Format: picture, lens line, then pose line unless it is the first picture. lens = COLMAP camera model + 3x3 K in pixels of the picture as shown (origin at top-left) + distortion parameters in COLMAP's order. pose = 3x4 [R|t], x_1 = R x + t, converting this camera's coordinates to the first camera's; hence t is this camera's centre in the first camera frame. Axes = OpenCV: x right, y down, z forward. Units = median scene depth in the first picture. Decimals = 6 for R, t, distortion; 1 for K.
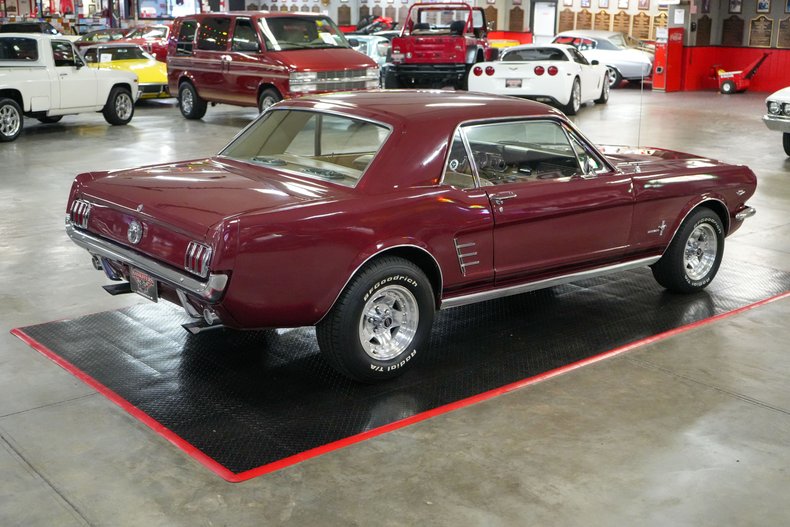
lens RADIAL K [[987.5, 0, 396.5], [0, 987.5, 263.1], [0, 0, 1]] dist [0.002397, 0.005270]
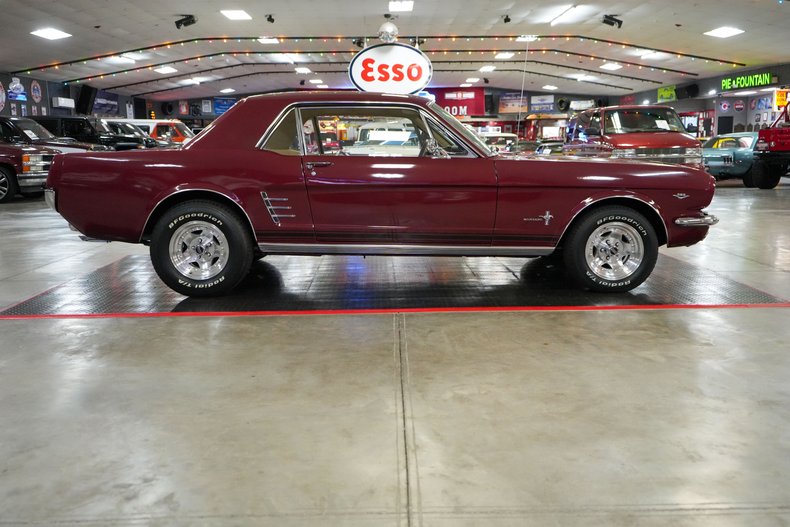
lens RADIAL K [[721.5, 0, 397.7], [0, 721.5, 264.1], [0, 0, 1]] dist [-0.026546, -0.000062]
pose [[0.779638, 0.082612, -0.620758, 0.731900], [-0.138166, 0.989525, -0.041840, 0.076018], [0.610799, 0.118388, 0.782885, 0.392073]]
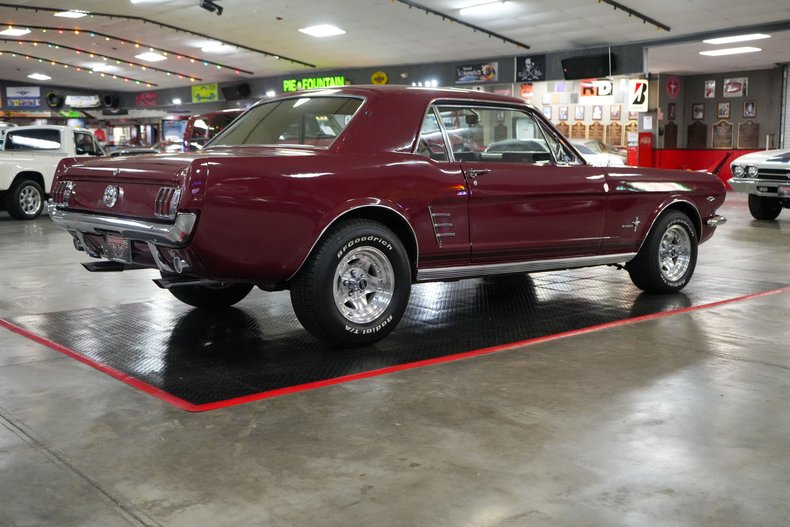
lens RADIAL K [[901.8, 0, 395.3], [0, 901.8, 252.0], [0, 0, 1]] dist [0.000706, 0.022393]
pose [[0.999913, -0.012622, -0.003783, 0.026072], [0.011971, 0.990154, -0.139470, 0.144206], [0.005506, 0.139413, 0.990219, 0.087627]]
